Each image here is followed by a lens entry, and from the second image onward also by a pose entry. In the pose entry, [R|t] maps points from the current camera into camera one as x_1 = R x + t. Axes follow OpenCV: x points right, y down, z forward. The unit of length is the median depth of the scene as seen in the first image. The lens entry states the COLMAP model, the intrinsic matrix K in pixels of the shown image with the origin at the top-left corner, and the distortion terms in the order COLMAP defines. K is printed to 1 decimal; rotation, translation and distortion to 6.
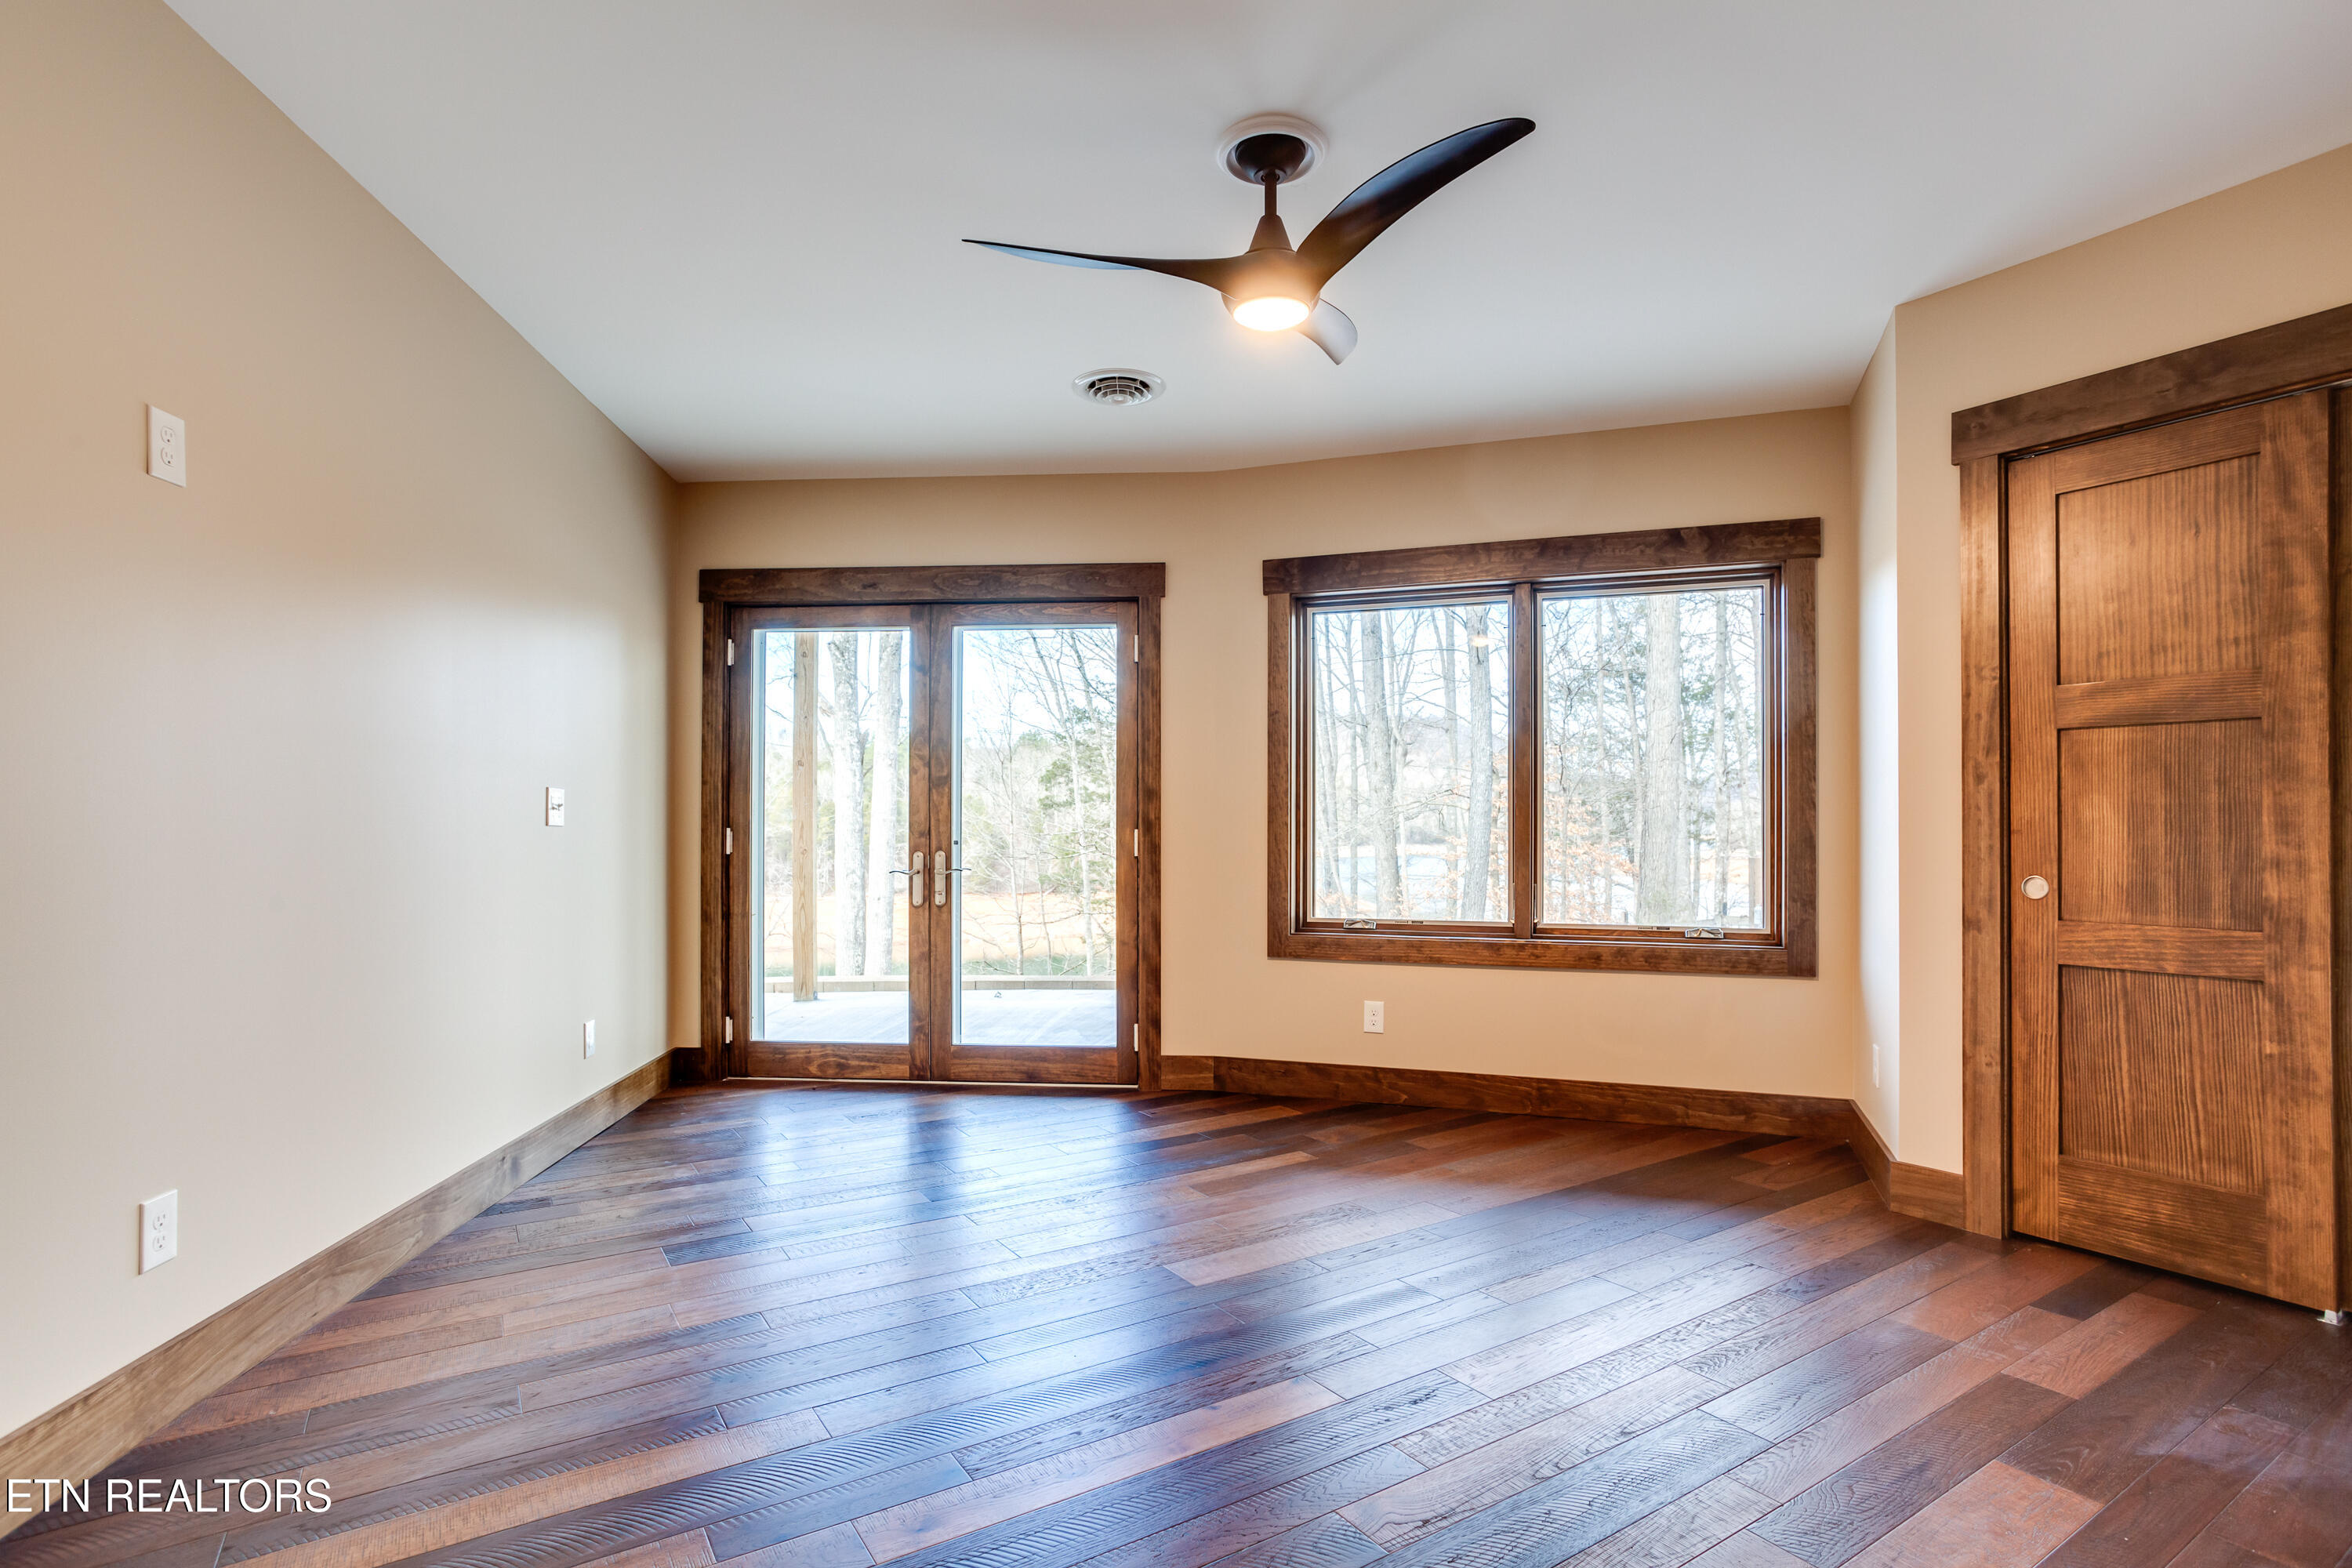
lens RADIAL K [[1159.7, 0, 1176.0], [0, 1159.7, 784.0], [0, 0, 1]] dist [-0.070561, 0.037162]
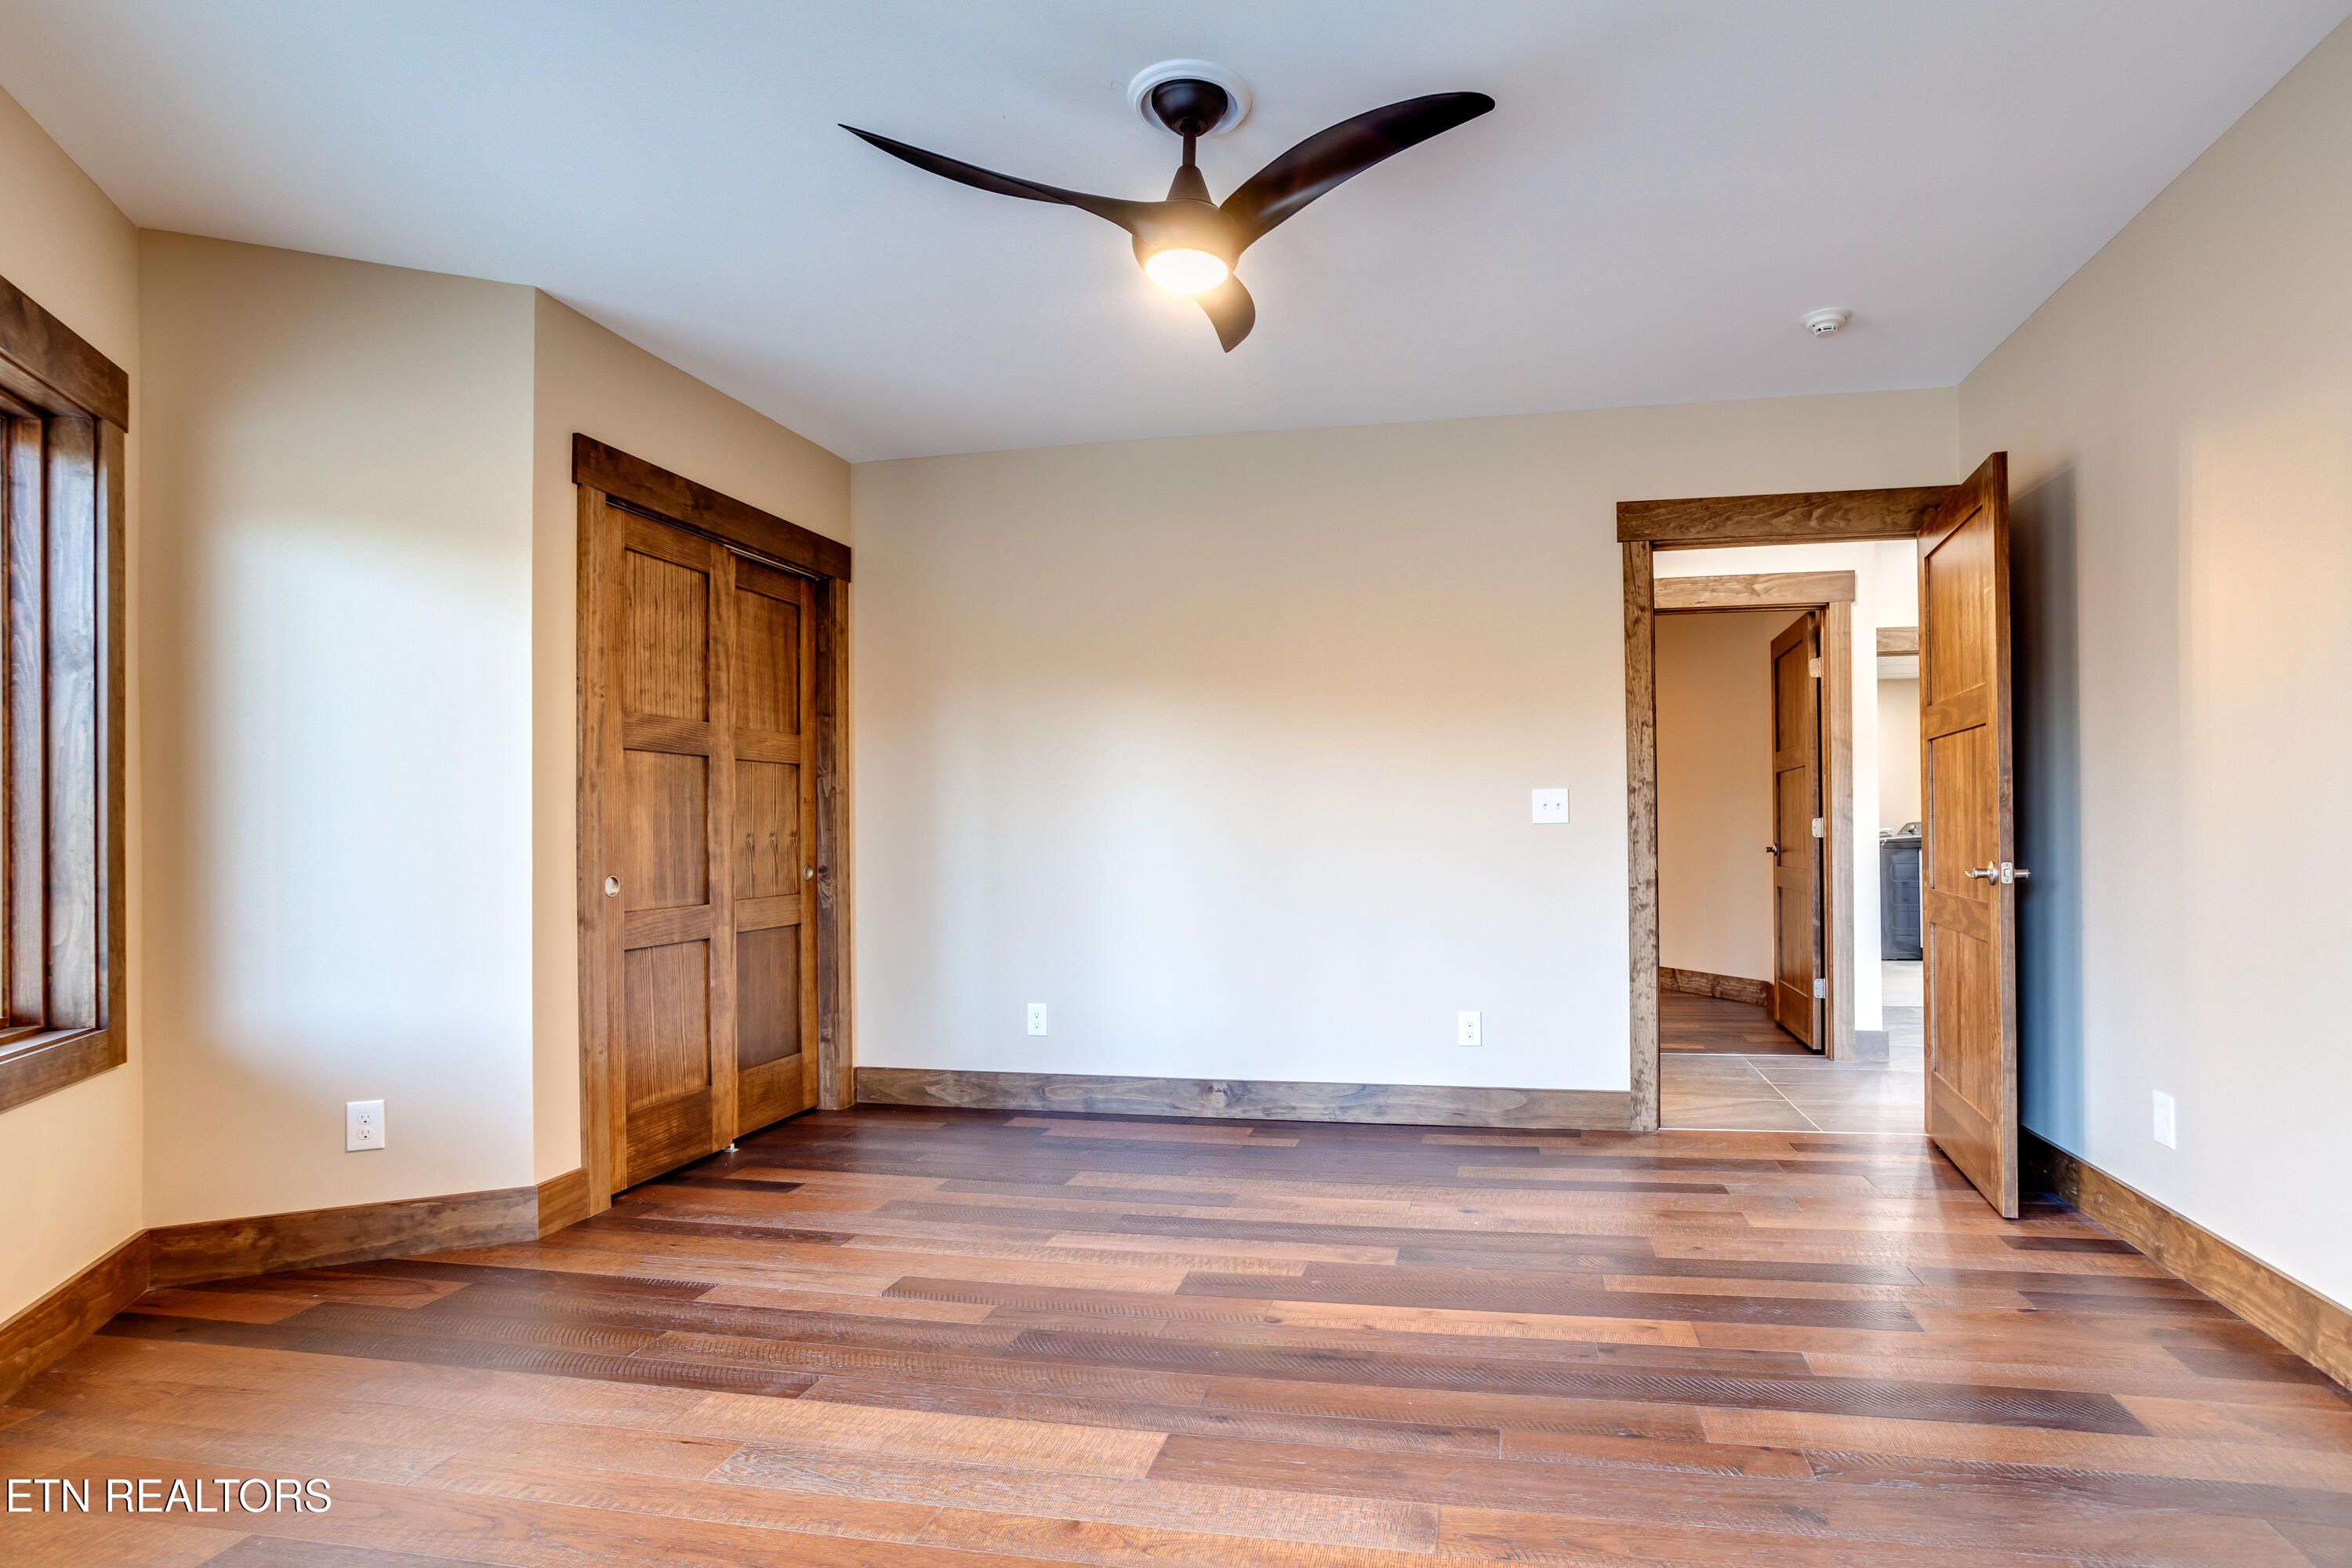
lens RADIAL K [[1159.7, 0, 1176.0], [0, 1159.7, 784.0], [0, 0, 1]] dist [-0.070561, 0.037162]
pose [[-0.676897, 0.030795, 0.735433, -0.502578], [-0.022421, 0.997798, -0.062418, 0.052437], [-0.735736, -0.058740, -0.674716, 1.471994]]
